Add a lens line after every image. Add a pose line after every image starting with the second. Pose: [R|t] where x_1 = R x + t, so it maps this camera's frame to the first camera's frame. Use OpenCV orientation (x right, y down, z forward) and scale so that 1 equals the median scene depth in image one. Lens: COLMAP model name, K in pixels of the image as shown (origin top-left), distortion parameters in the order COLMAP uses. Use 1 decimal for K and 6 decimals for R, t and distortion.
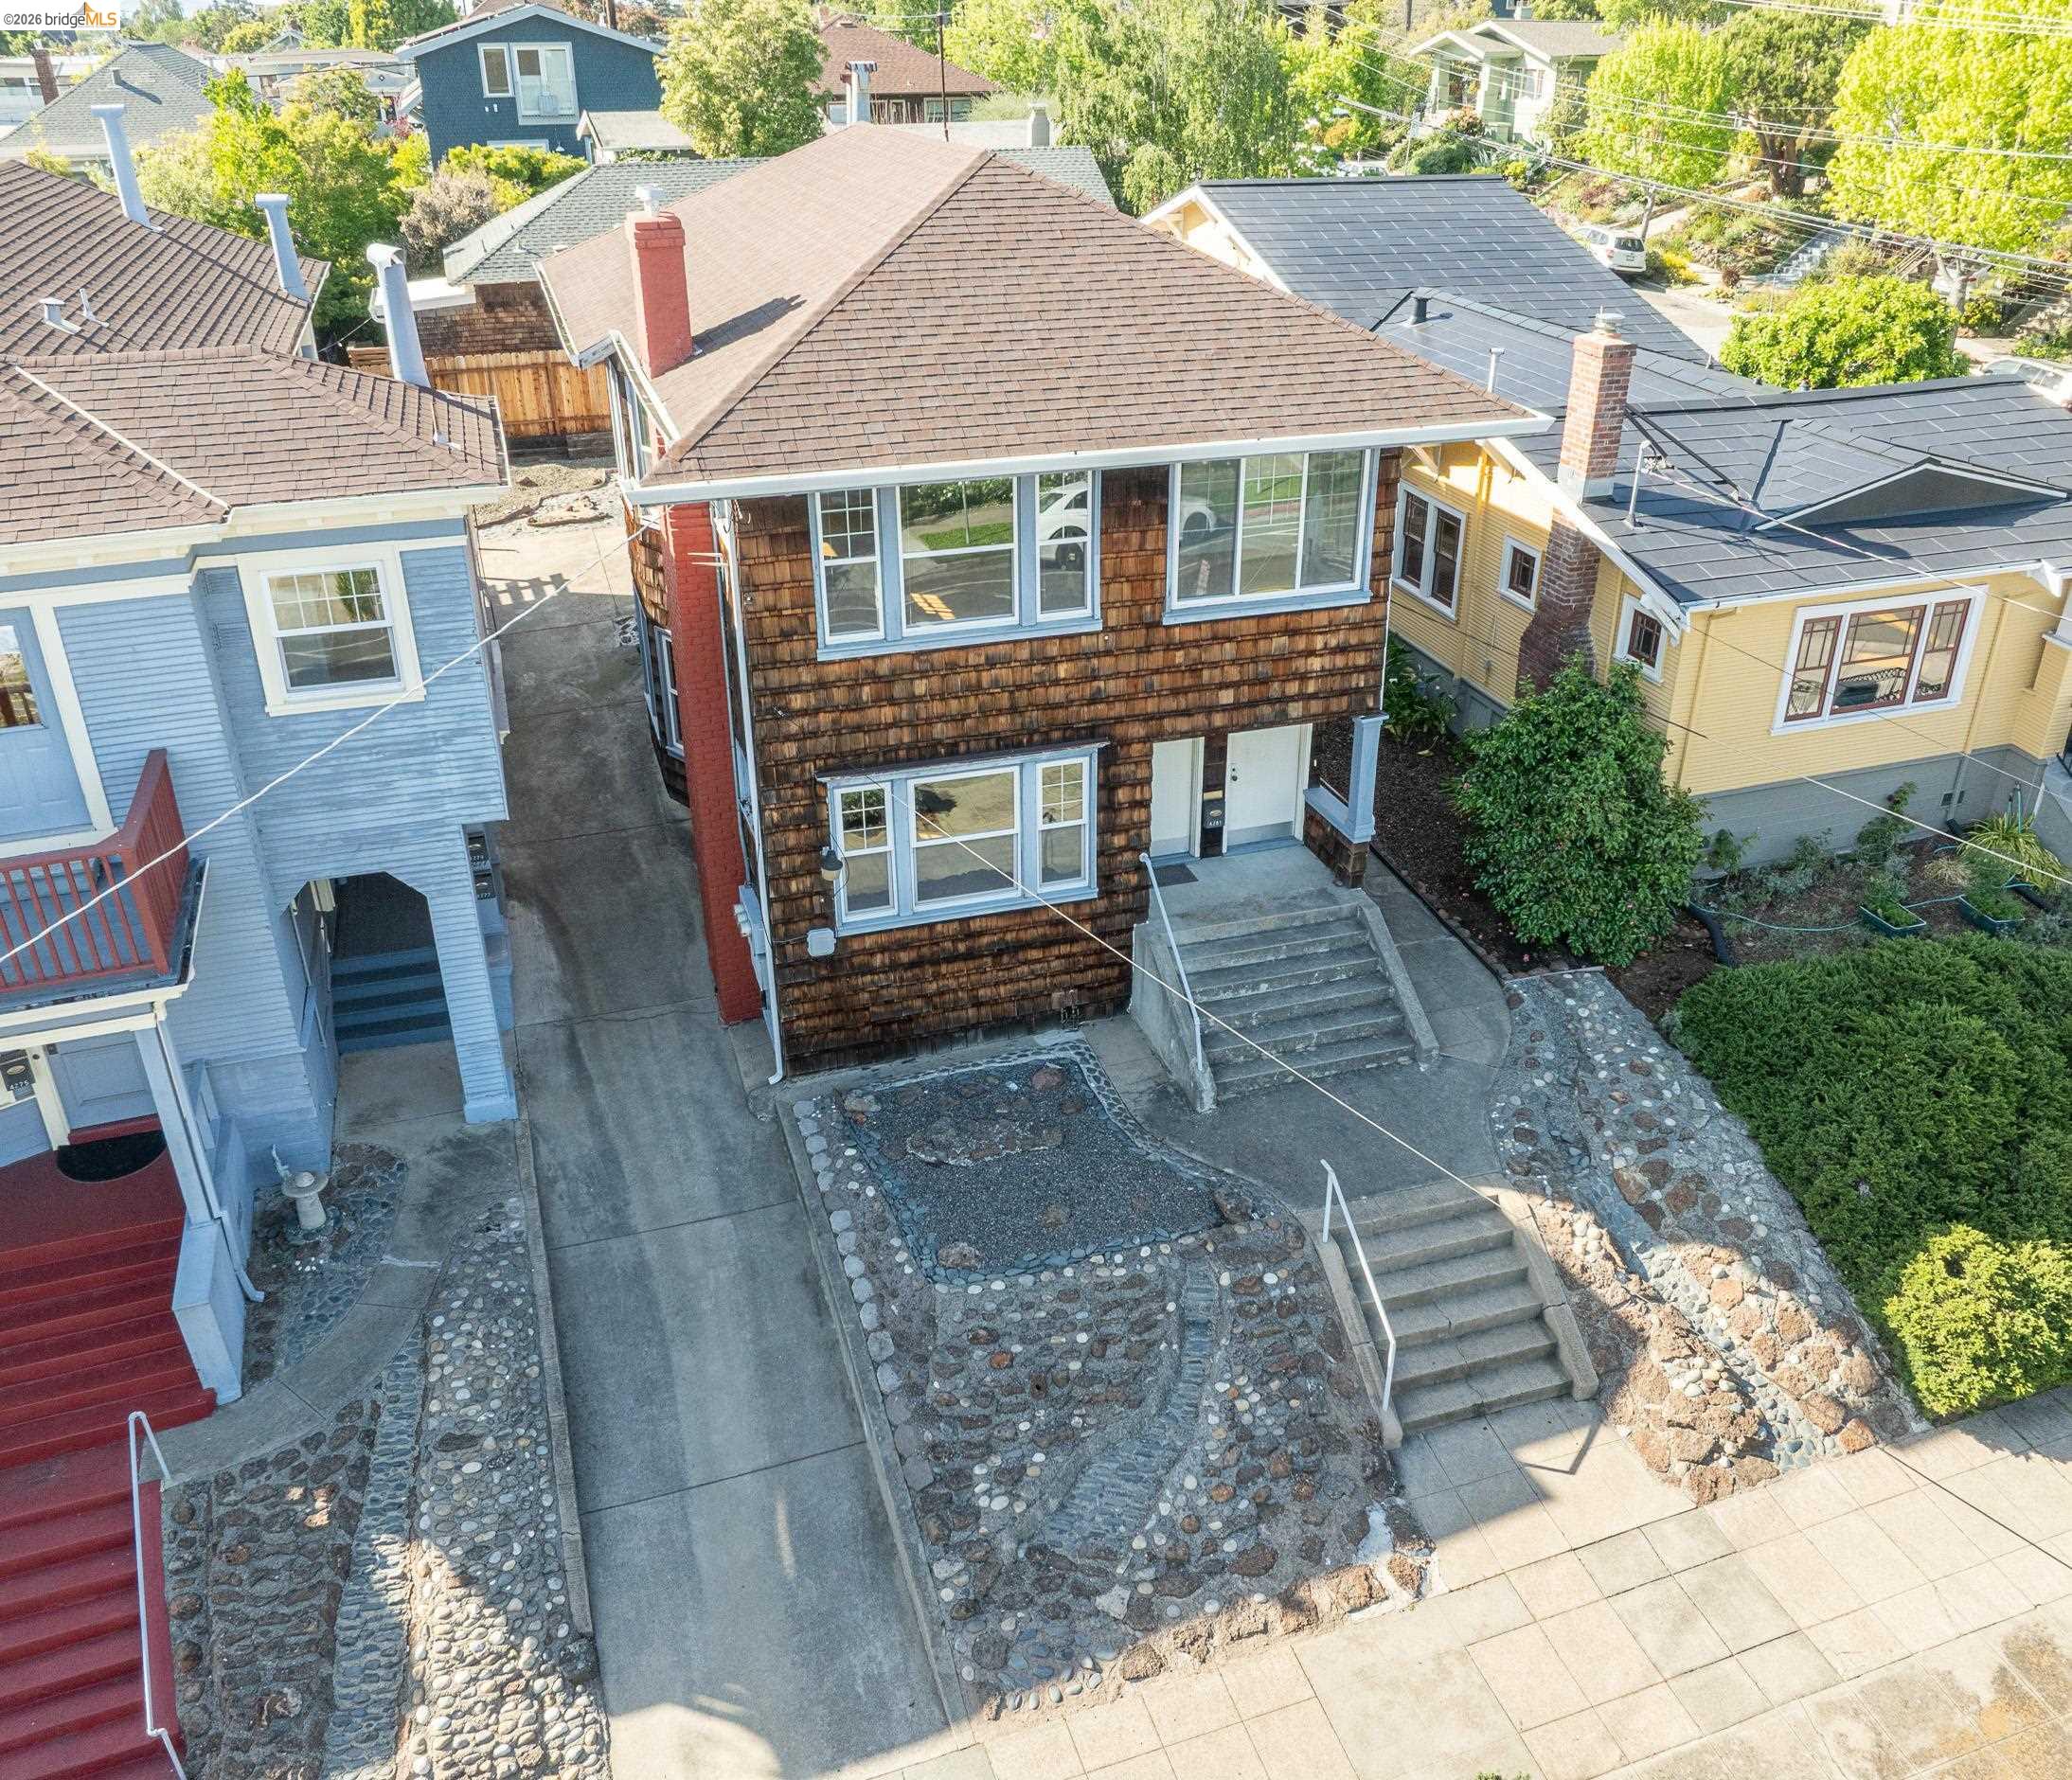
lens RADIAL K [[1686.6, 0, 1042.1], [0, 1686.6, 888.2], [0, 0, 1]] dist [-0.050796, 0.014832]
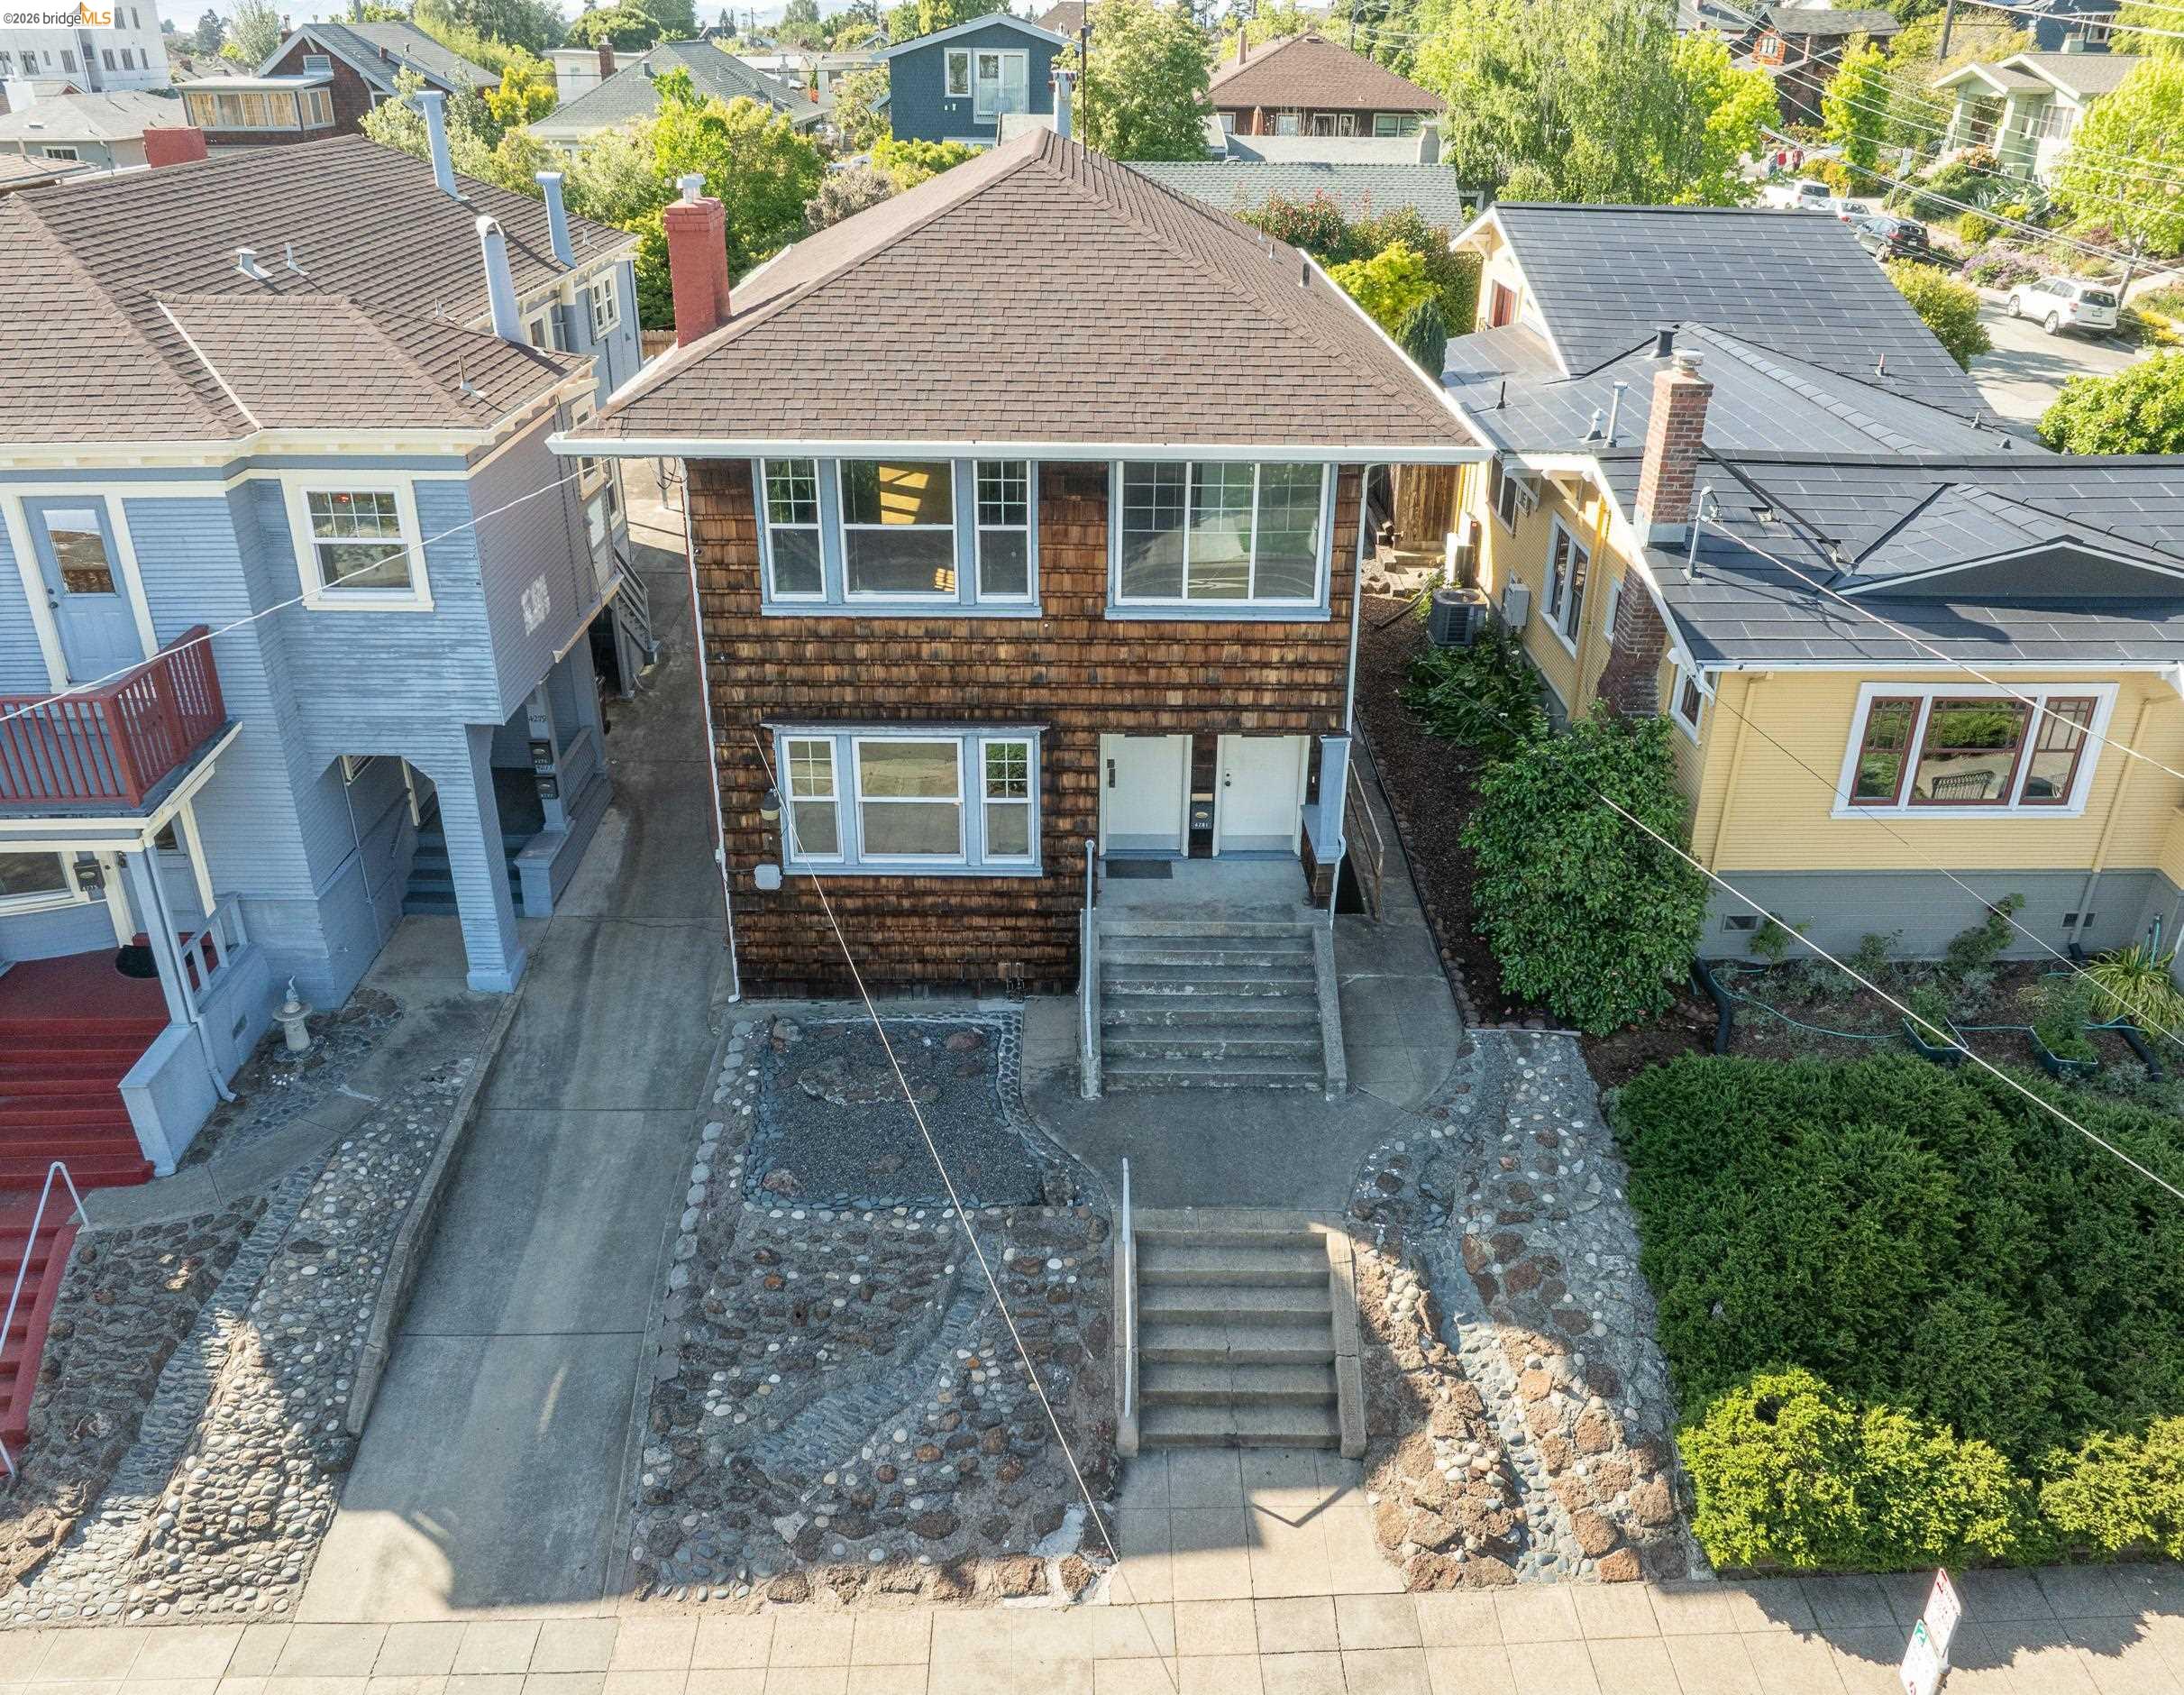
lens RADIAL K [[1655.5, 0, 1088.3], [0, 1655.5, 847.9], [0, 0, 1]] dist [-0.049662, 0.016783]
pose [[0.955059, 0.144178, -0.258990, 0.347157], [-0.149377, 0.988780, -0.000396, -0.017035], [0.256027, 0.039066, 0.965880, 0.031183]]
